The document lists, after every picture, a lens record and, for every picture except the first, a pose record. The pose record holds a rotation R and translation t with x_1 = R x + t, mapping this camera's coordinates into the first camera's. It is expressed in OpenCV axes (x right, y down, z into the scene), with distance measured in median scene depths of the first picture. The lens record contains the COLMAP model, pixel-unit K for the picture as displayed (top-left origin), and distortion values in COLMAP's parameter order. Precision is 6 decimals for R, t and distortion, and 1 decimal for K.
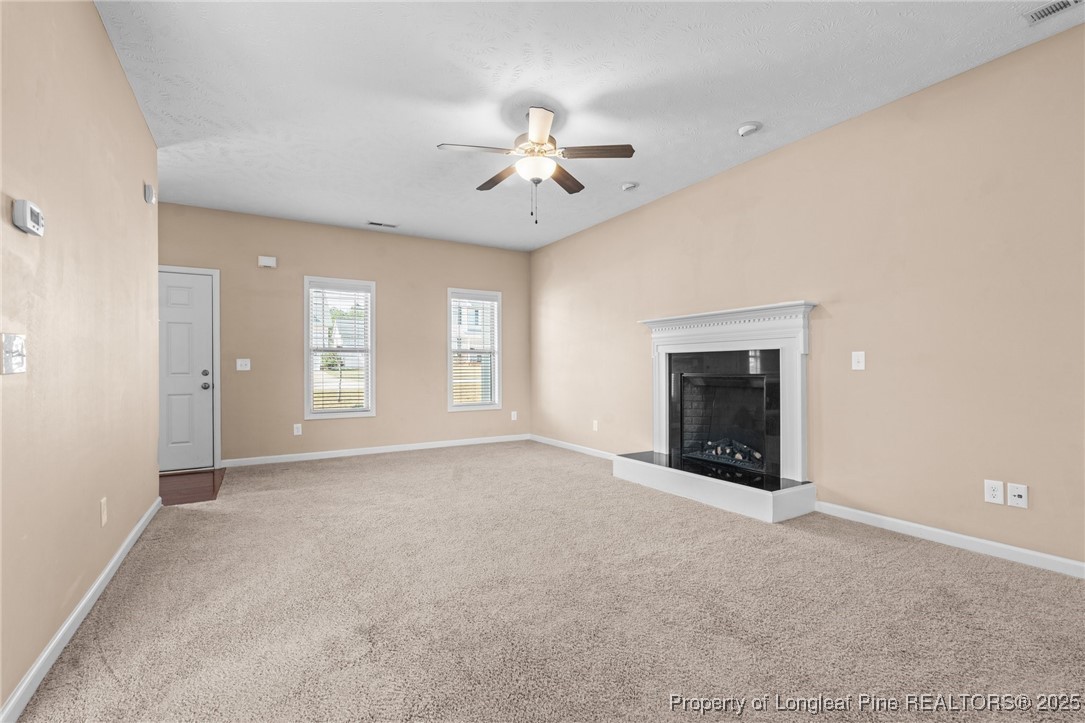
lens RADIAL K [[477.0, 0, 550.9], [0, 477.0, 367.2], [0, 0, 1]] dist [-0.011877, 0.002310]
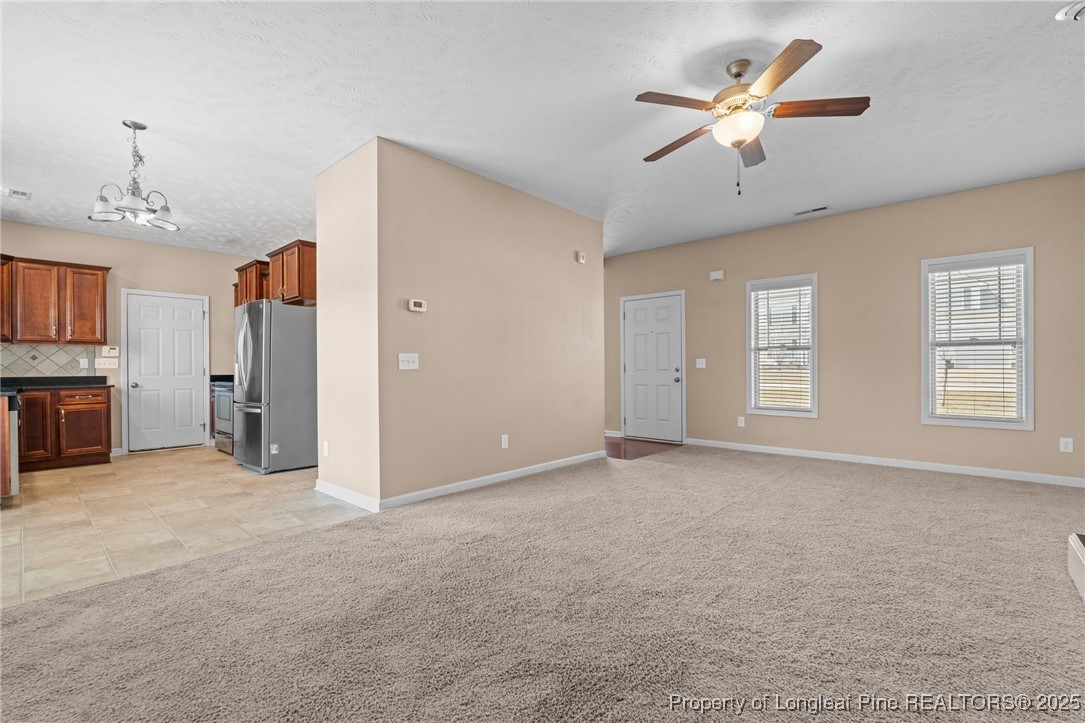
lens RADIAL K [[477.0, 0, 548.0], [0, 477.0, 367.7], [0, 0, 1]] dist [-0.011877, 0.002310]
pose [[0.286053, 0.003966, -0.958205, 0.537758], [0.004038, 0.999978, 0.005345, -0.002784], [0.958205, -0.005398, 0.286031, 0.345676]]
